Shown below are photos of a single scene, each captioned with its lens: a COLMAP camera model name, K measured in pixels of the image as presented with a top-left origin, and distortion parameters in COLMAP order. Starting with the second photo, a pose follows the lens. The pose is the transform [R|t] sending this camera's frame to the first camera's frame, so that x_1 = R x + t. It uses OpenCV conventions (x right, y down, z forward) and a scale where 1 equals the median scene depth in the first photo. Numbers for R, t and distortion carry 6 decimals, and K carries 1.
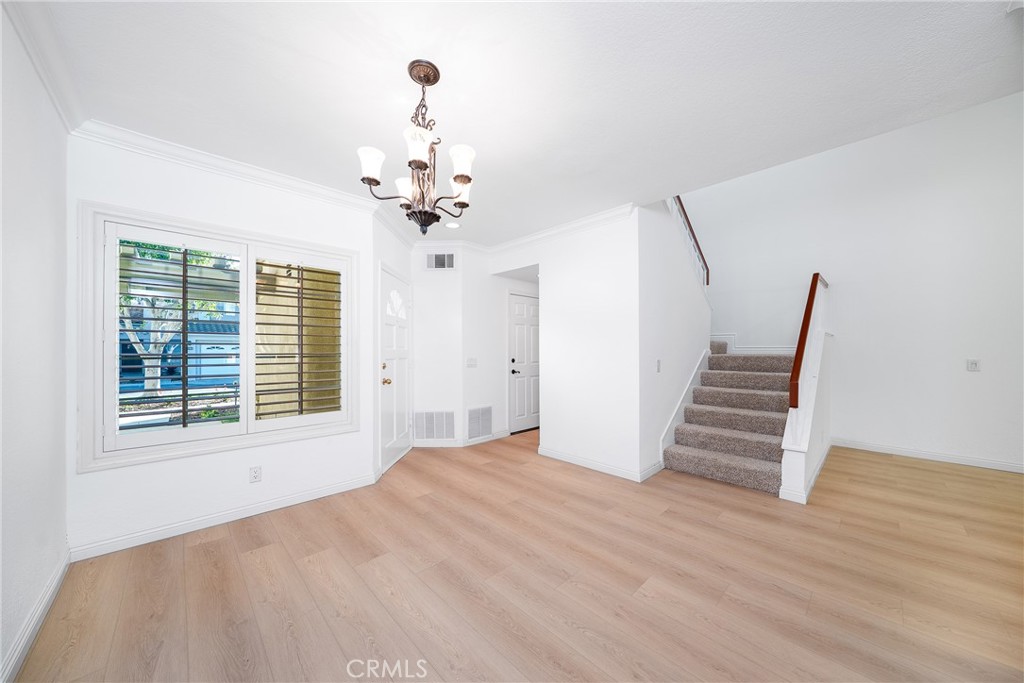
lens RADIAL K [[350.8, 0, 509.6], [0, 350.8, 360.0], [0, 0, 1]] dist [-0.002281, -0.000124]
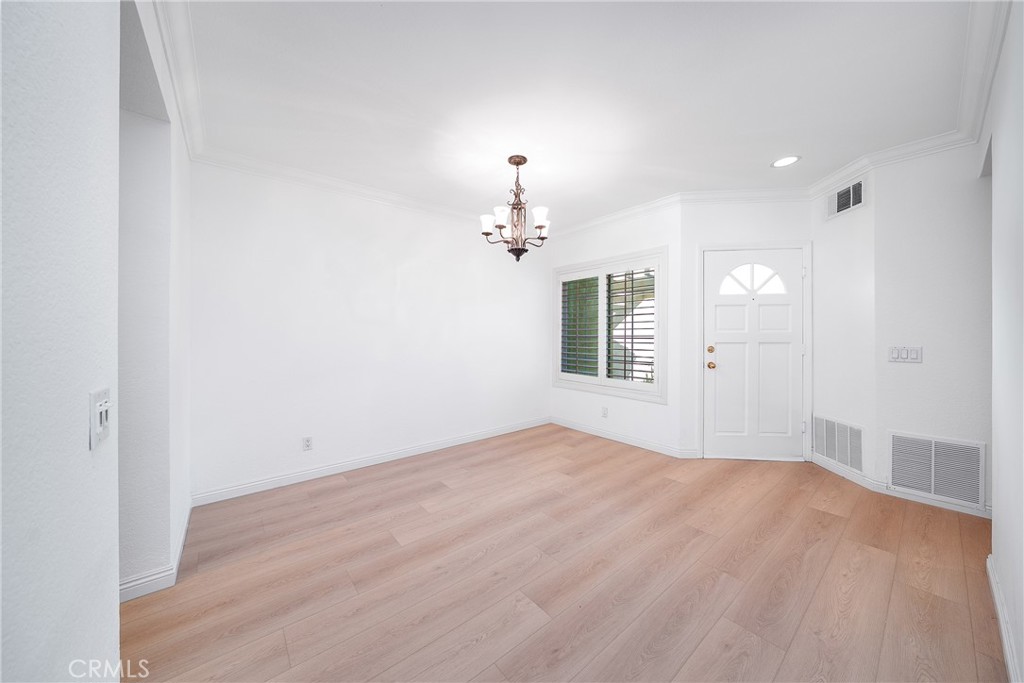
lens RADIAL K [[349.2, 0, 515.0], [0, 349.2, 338.1], [0, 0, 1]] dist [0.000243, 0.000004]
pose [[-0.068612, 0.017318, -0.997493, 0.824784], [-0.021421, 0.999593, 0.018828, -0.027366], [0.997413, 0.022659, -0.068213, 0.658471]]
